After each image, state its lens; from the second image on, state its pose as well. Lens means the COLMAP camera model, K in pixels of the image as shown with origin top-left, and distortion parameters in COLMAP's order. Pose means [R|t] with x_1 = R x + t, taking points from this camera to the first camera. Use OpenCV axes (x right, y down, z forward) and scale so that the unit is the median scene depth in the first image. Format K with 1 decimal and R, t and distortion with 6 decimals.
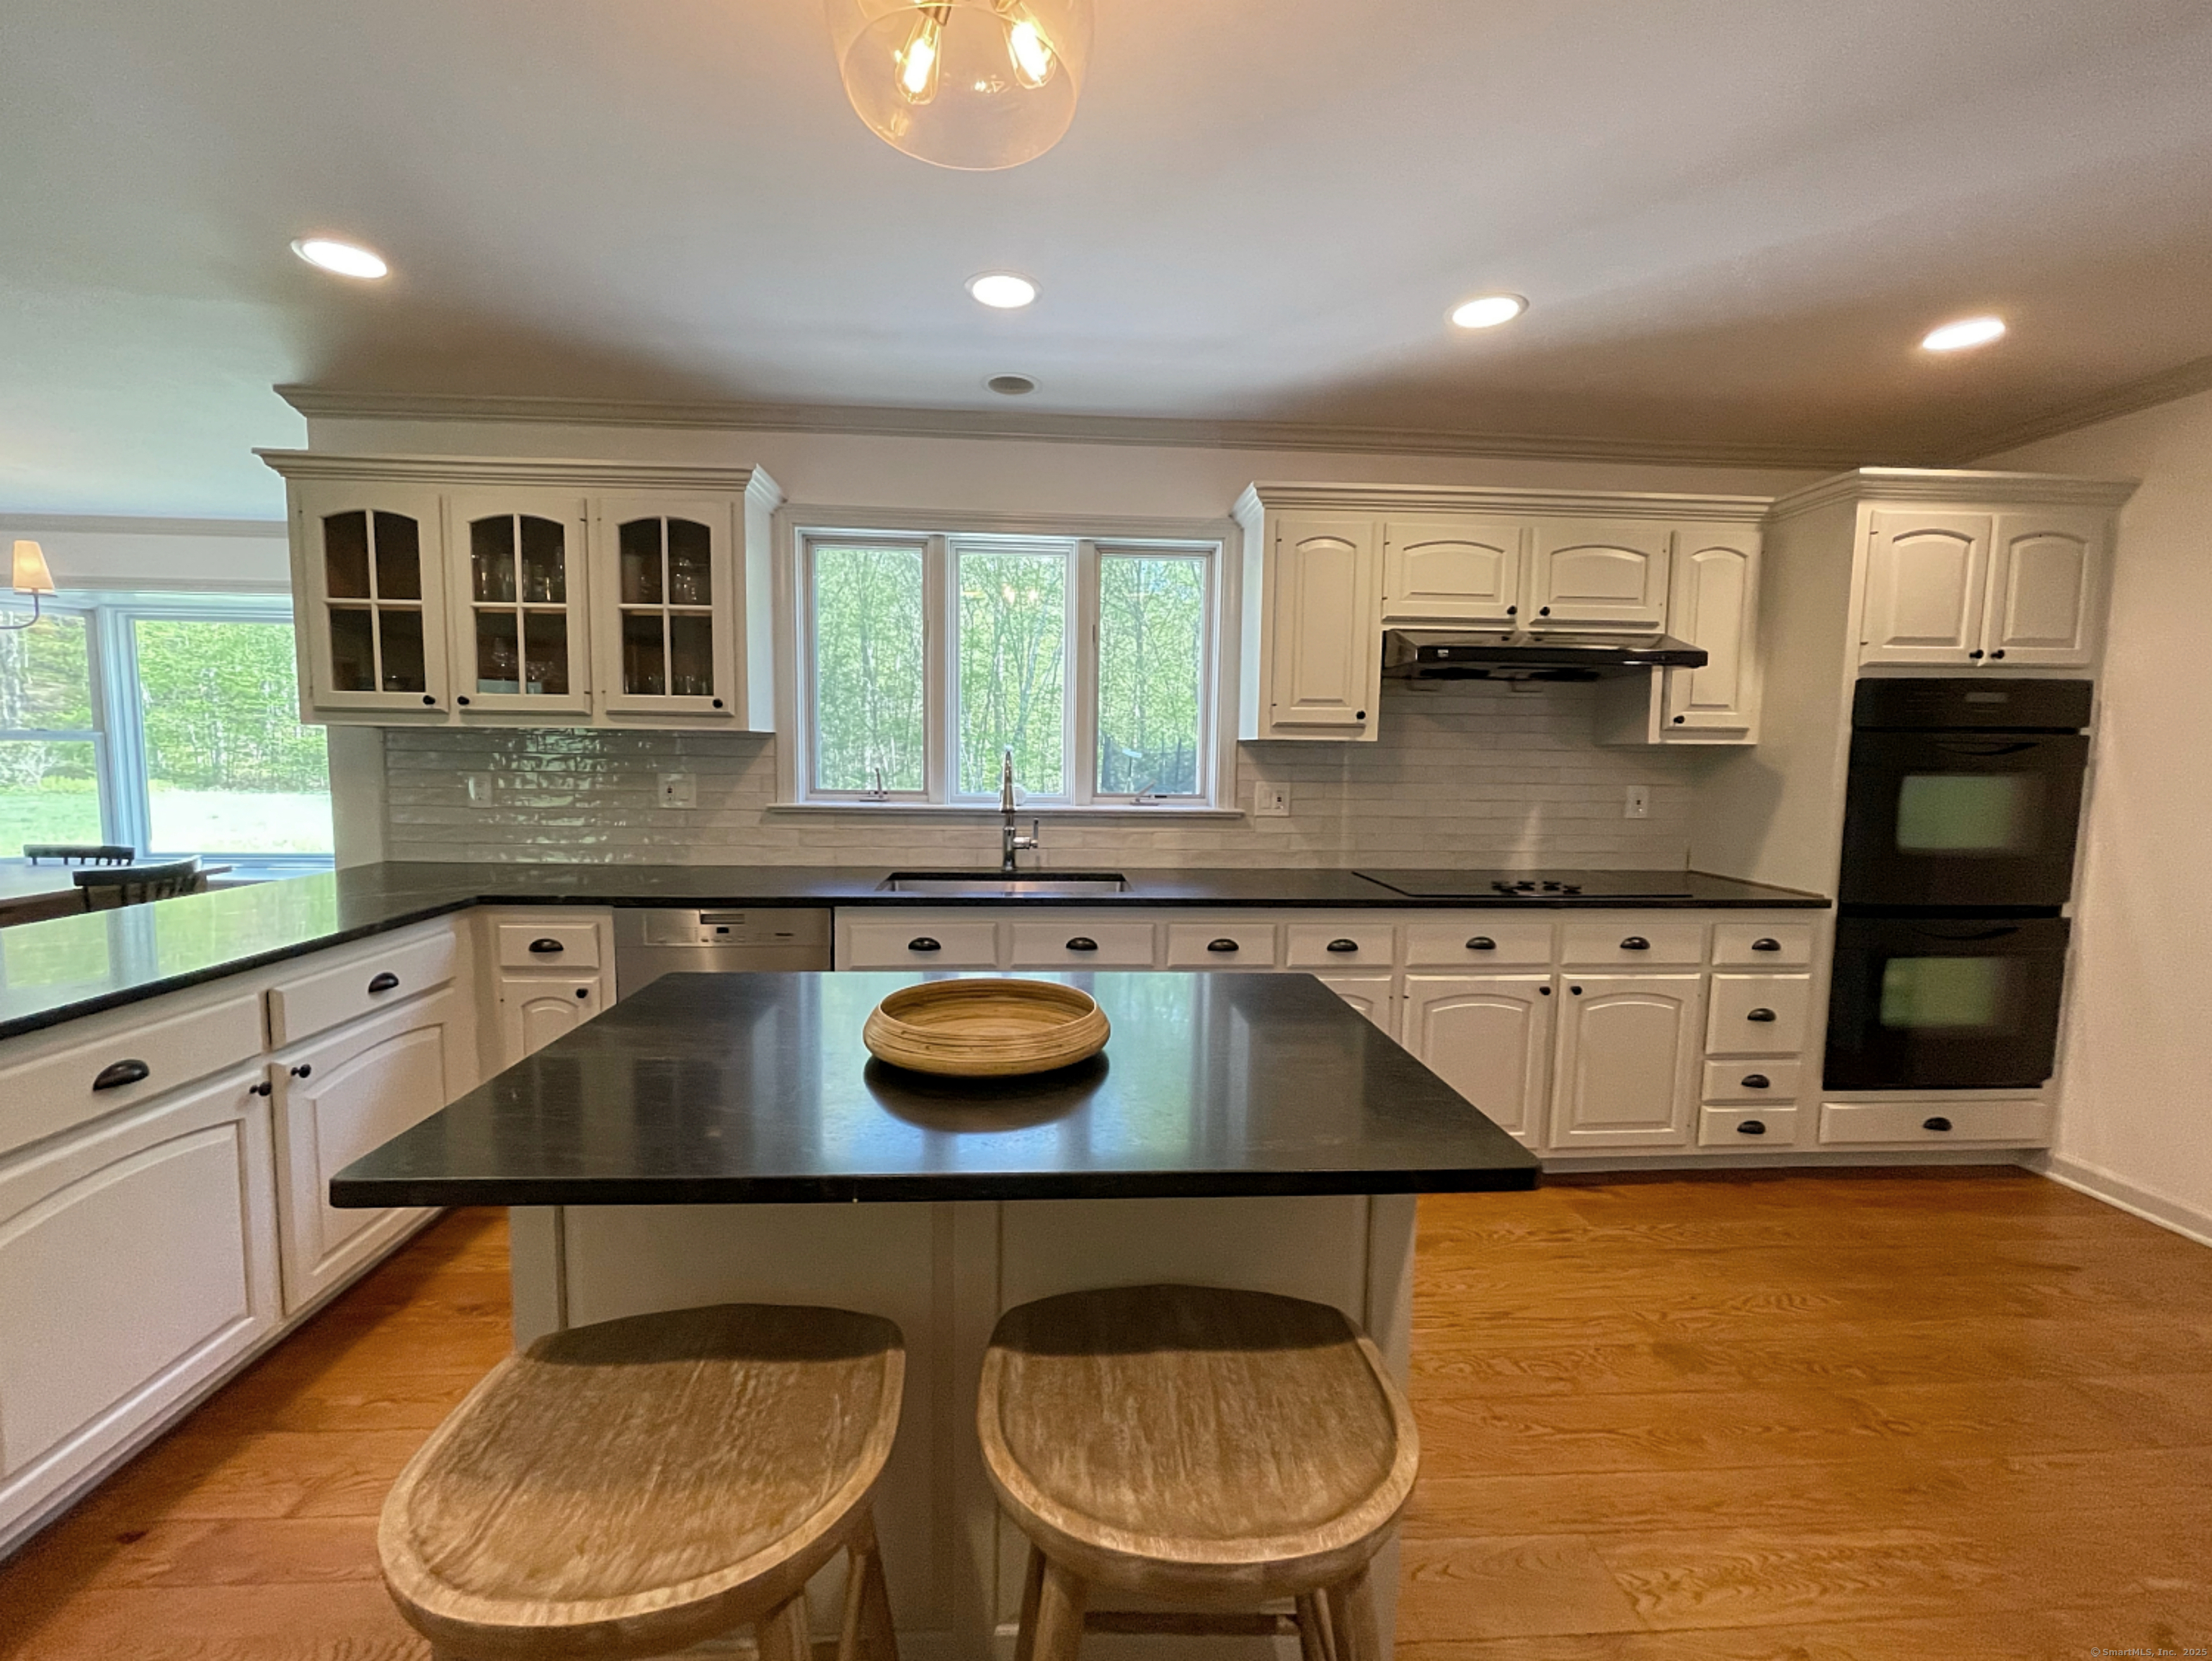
lens RADIAL K [[892.8, 0, 1102.3], [0, 892.8, 826.3], [0, 0, 1]] dist [-0.008164, 0.000260]
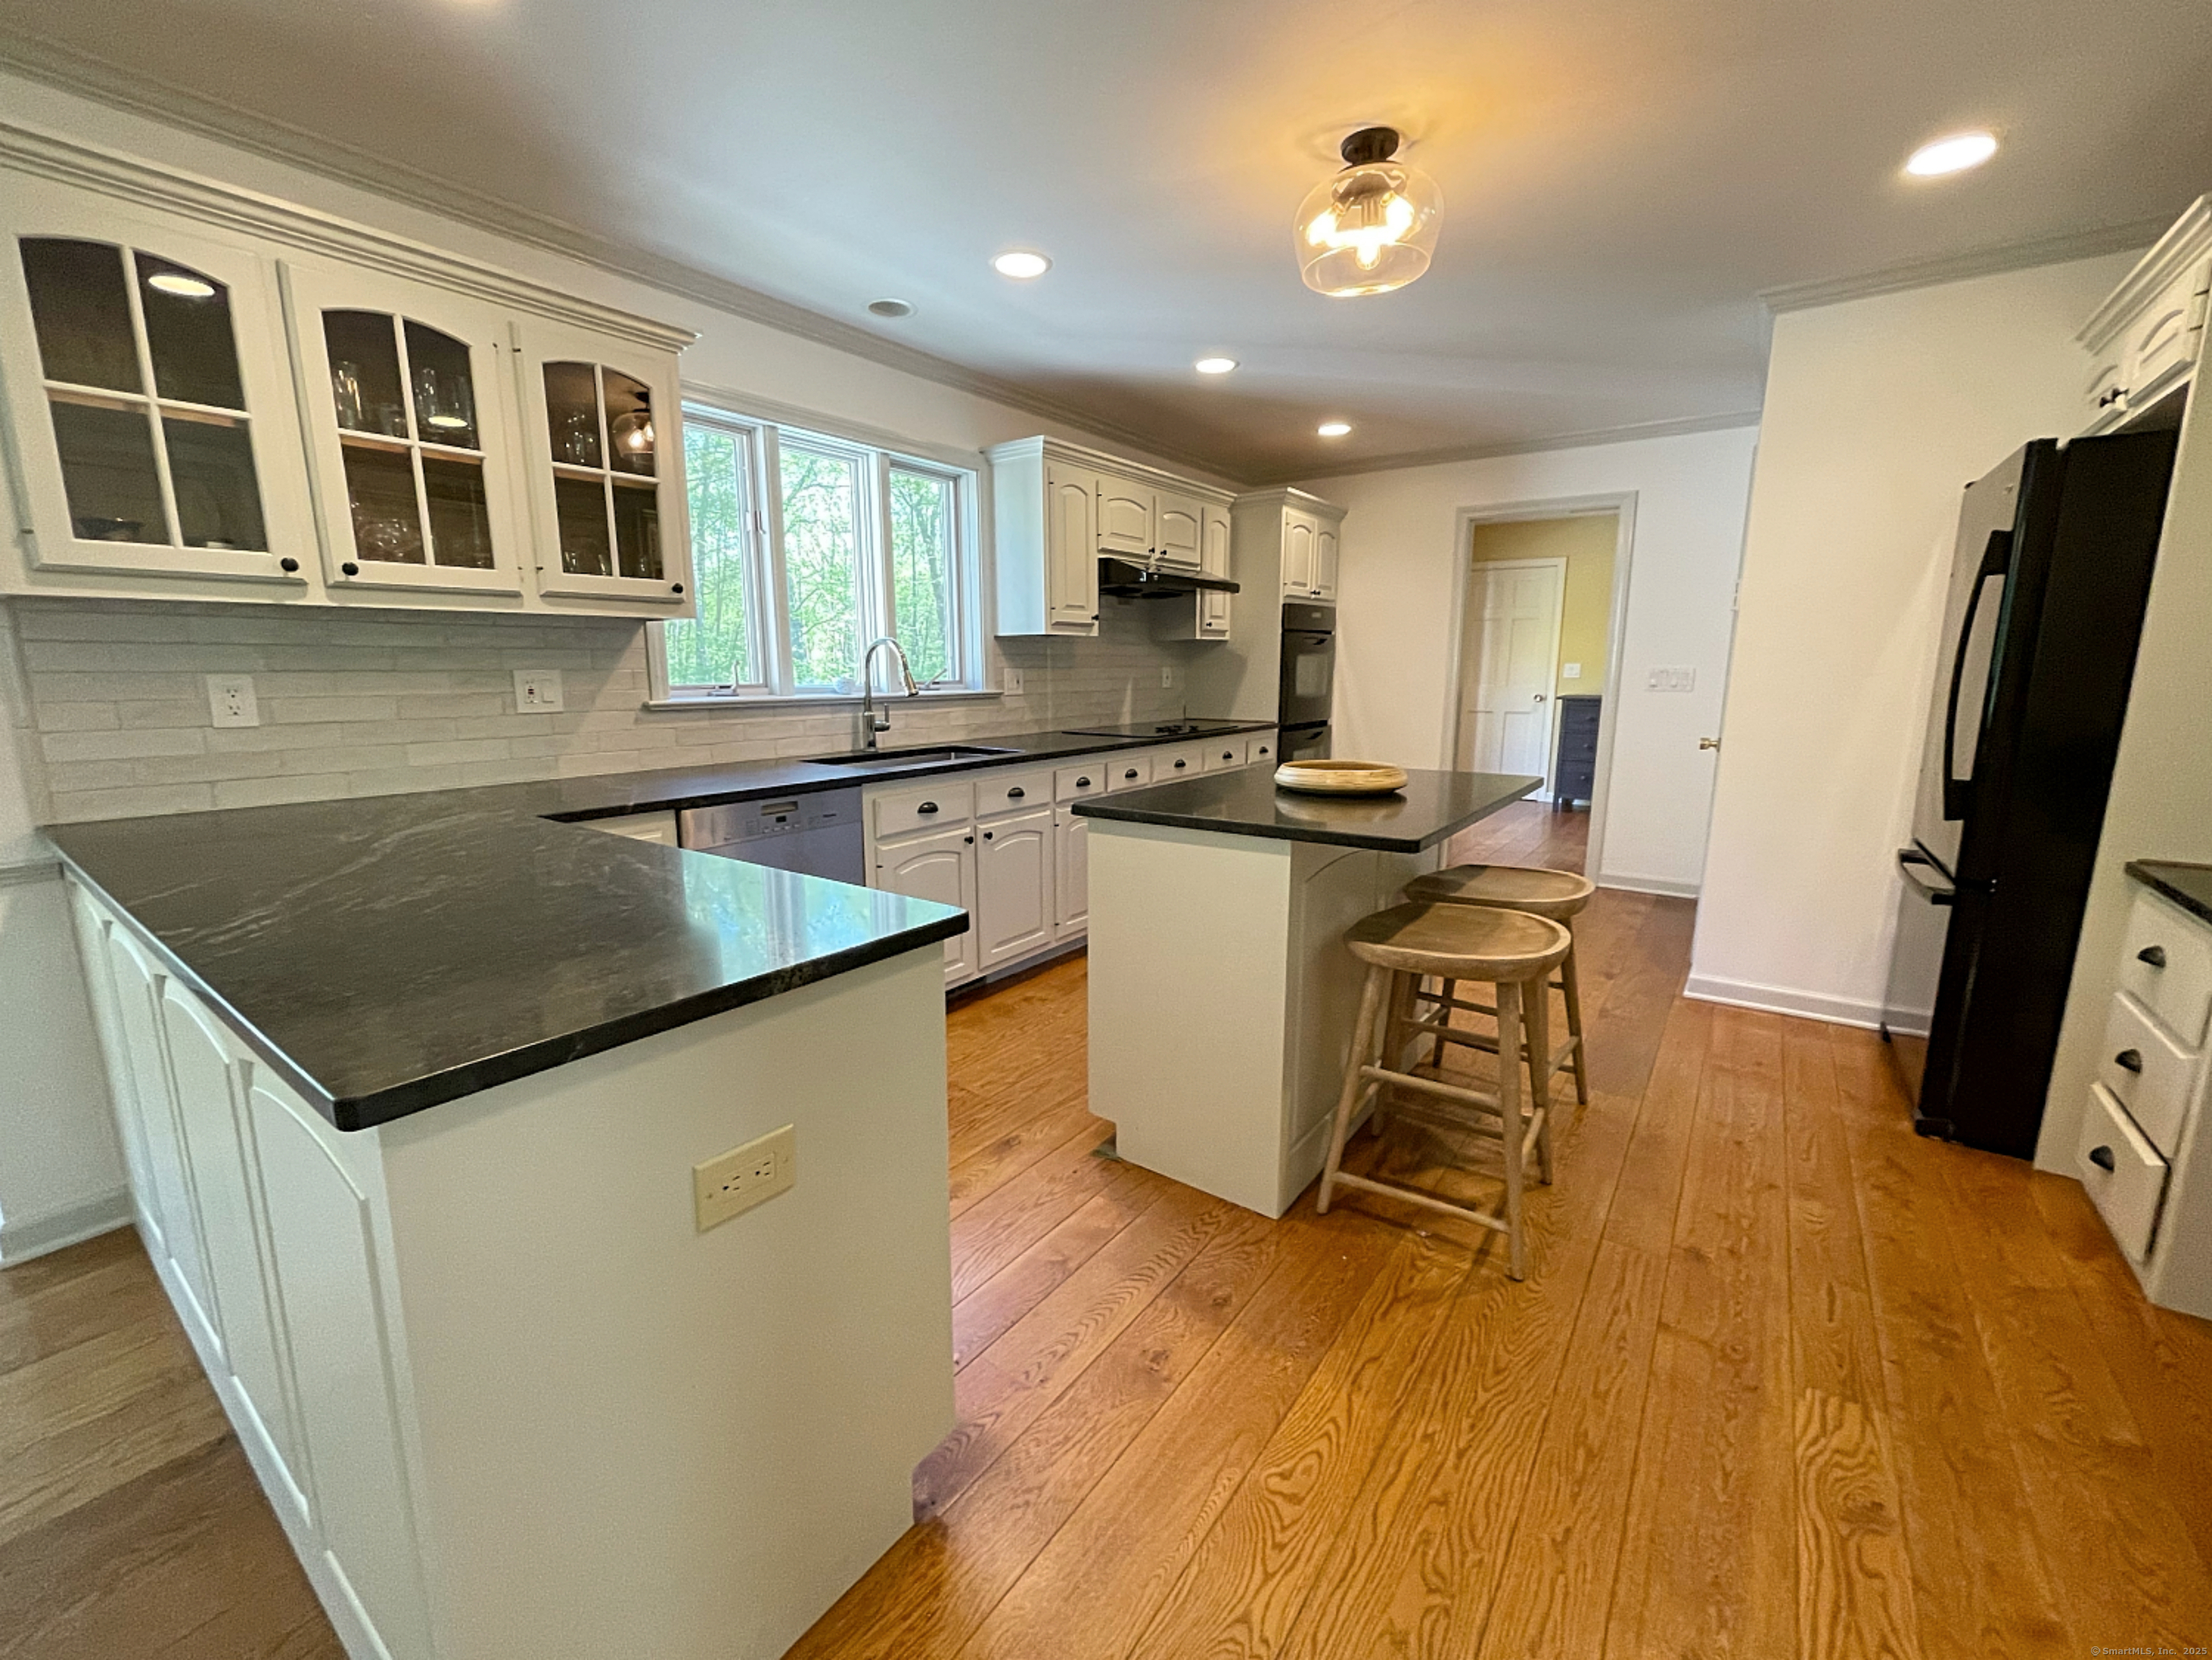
lens RADIAL K [[896.6, 0, 1102.1], [0, 896.6, 818.5], [0, 0, 1]] dist [-0.000453, -0.000109]
pose [[0.644492, -0.145768, 0.750588, -0.793126], [0.073929, 0.988940, 0.128578, 0.009131], [-0.761029, -0.027377, 0.648140, 0.050898]]
